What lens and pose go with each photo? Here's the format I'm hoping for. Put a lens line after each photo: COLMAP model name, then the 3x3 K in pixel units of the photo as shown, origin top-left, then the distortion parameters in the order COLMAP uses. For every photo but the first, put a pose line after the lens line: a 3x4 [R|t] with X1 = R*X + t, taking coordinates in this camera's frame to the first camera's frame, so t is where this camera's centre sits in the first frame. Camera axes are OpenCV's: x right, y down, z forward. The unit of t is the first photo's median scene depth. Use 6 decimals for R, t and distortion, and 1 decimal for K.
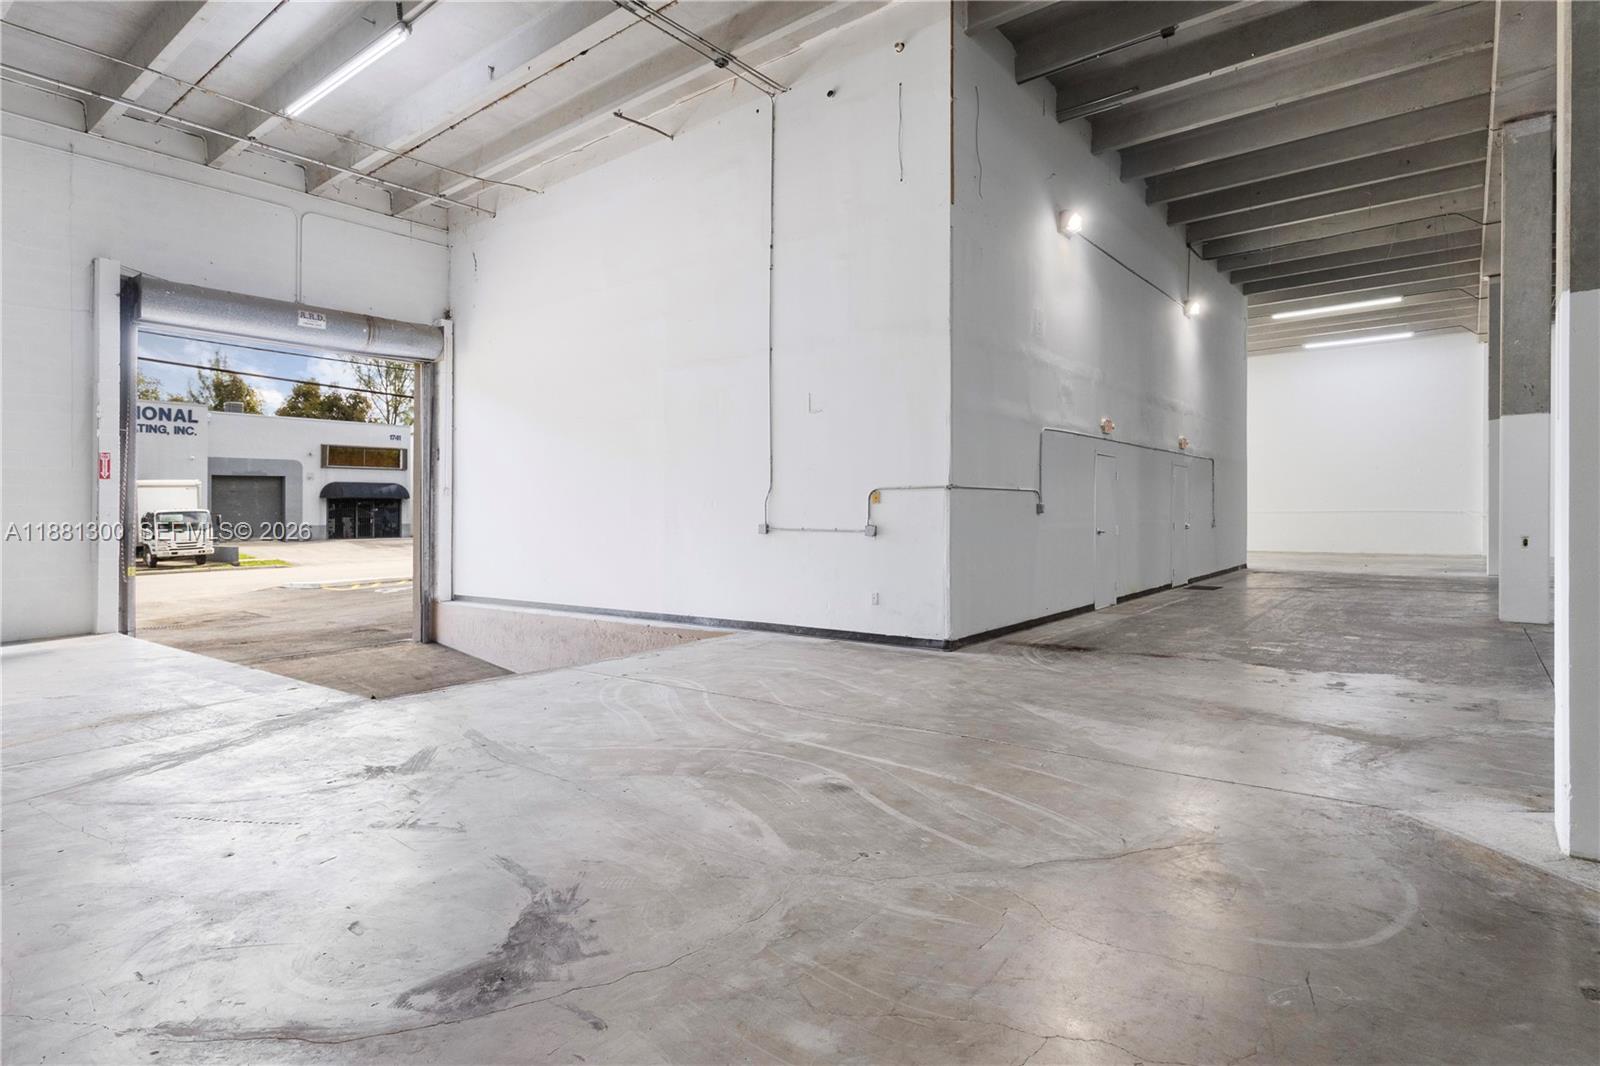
lens RADIAL K [[863.5, 0, 755.4], [0, 863.5, 501.0], [0, 0, 1]] dist [-0.001757, 0.000856]
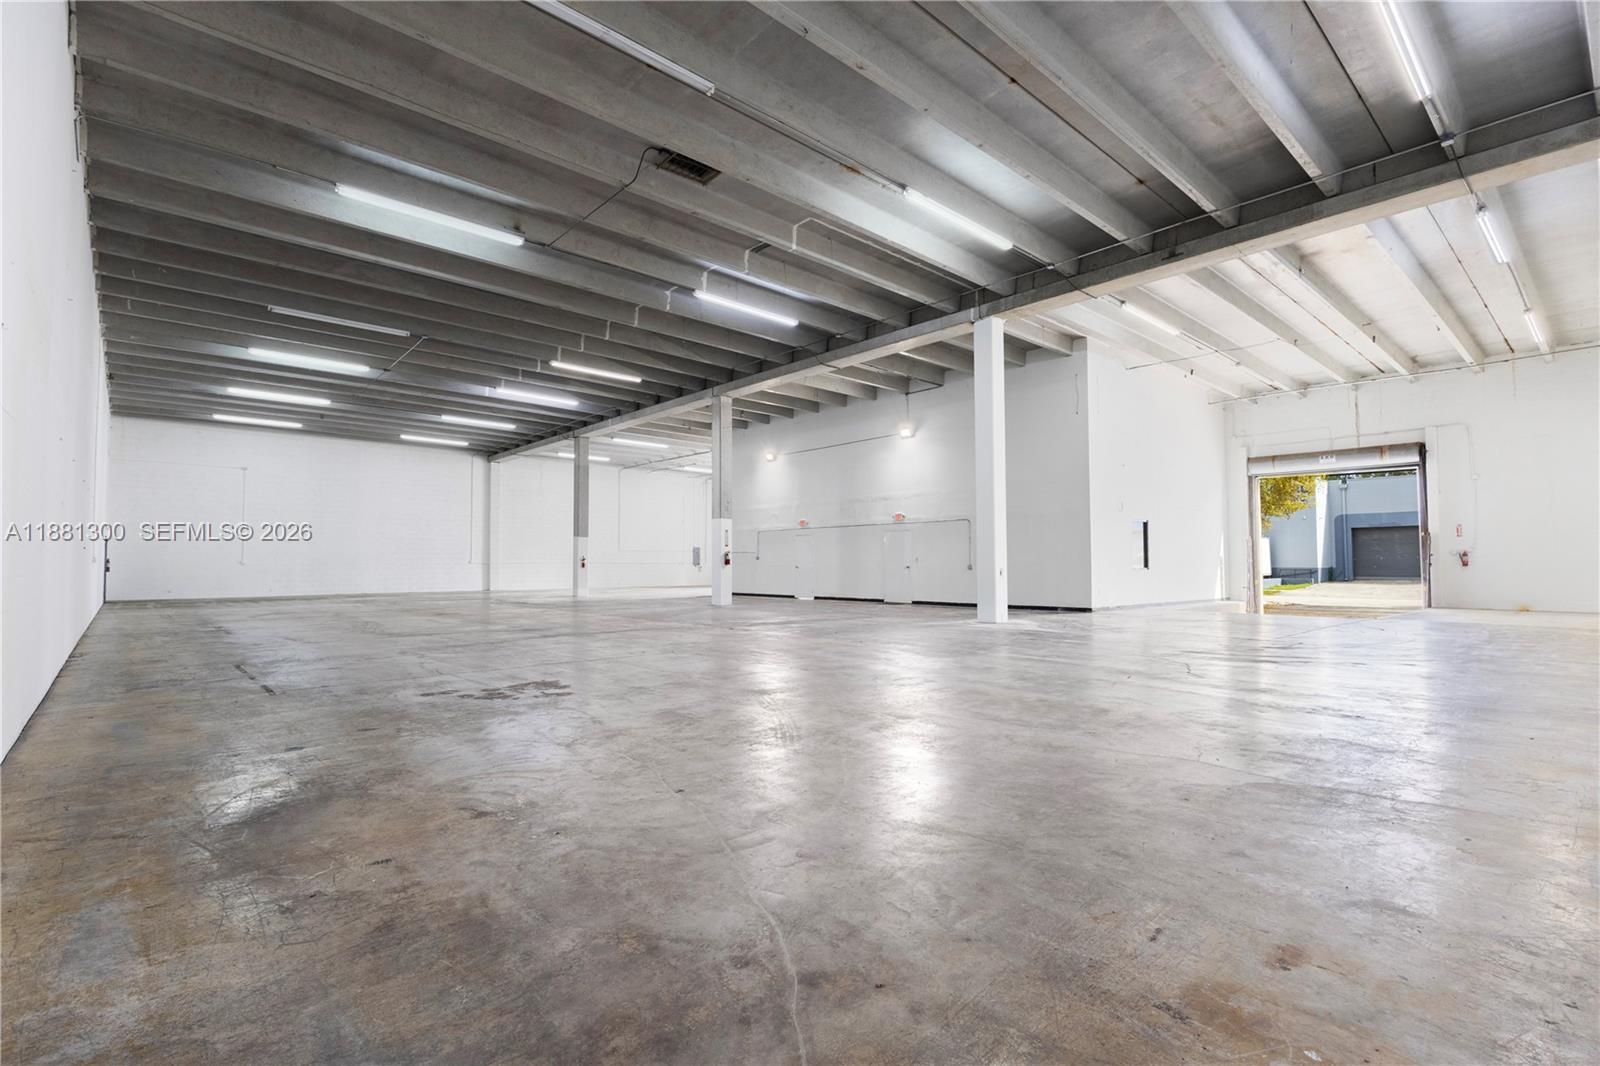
lens RADIAL K [[738.5, 0, 797.3], [0, 738.5, 540.1], [0, 0, 1]] dist [0.000194, 0.000169]
pose [[-0.156521, -0.024093, -0.987381, 2.600271], [0.017713, 0.999473, -0.027196, 0.016981], [0.987516, -0.021746, -0.156011, 1.396276]]
